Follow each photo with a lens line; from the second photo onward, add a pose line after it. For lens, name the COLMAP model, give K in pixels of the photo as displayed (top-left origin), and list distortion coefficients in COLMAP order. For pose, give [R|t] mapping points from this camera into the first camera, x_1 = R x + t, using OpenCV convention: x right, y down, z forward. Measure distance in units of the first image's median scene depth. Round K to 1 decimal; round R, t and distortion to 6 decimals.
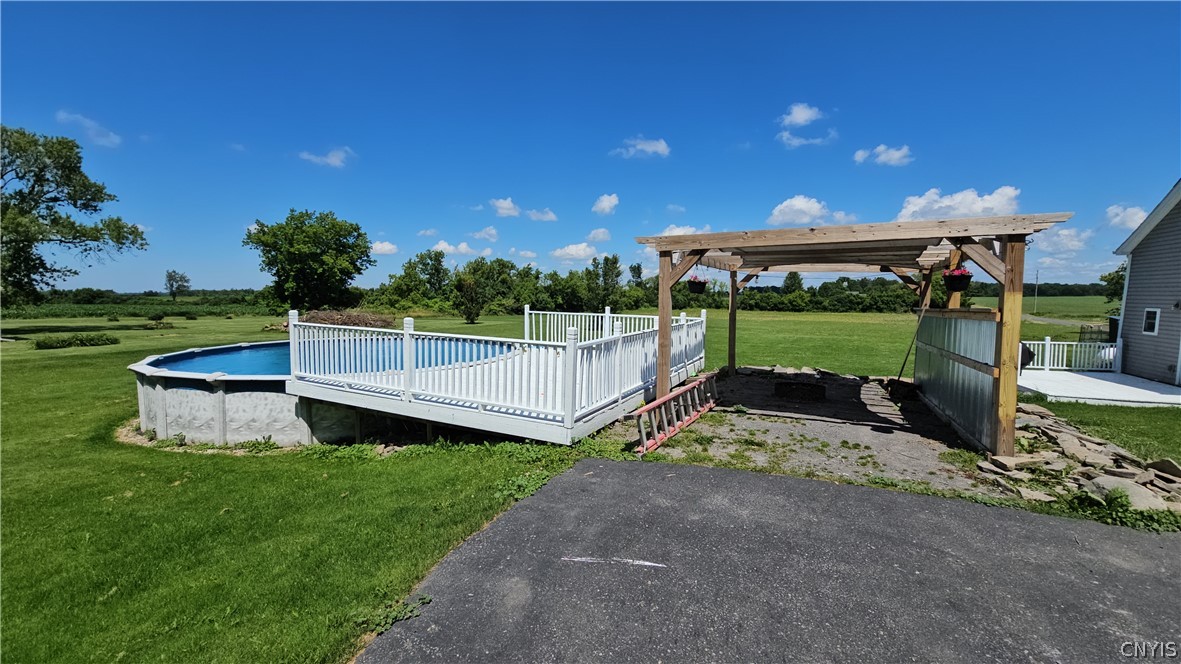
lens RADIAL K [[479.1, 0, 605.0], [0, 479.1, 319.2], [0, 0, 1]] dist [0.003488, -0.000329]
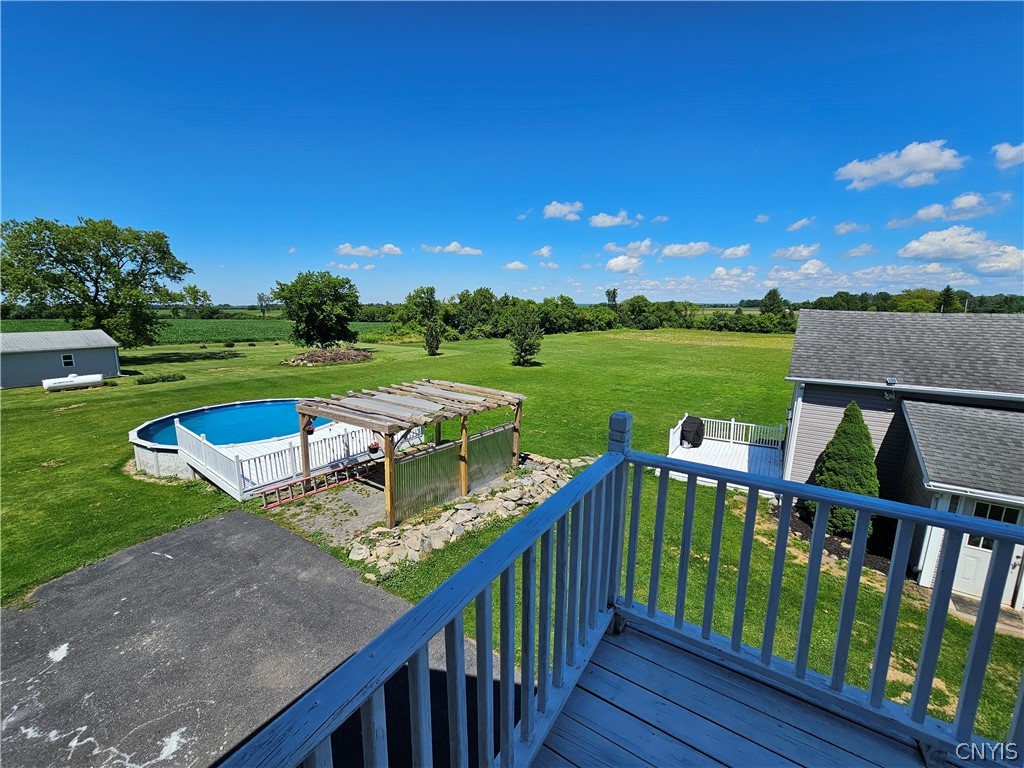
lens RADIAL K [[418.0, 0, 504.8], [0, 418.0, 378.2], [0, 0, 1]] dist [-0.005733, 0.001471]
pose [[0.979351, 0.024359, -0.200693, 0.154568], [-0.003412, 0.994565, 0.104066, -0.053631], [0.202137, -0.101233, 0.974111, -0.062513]]
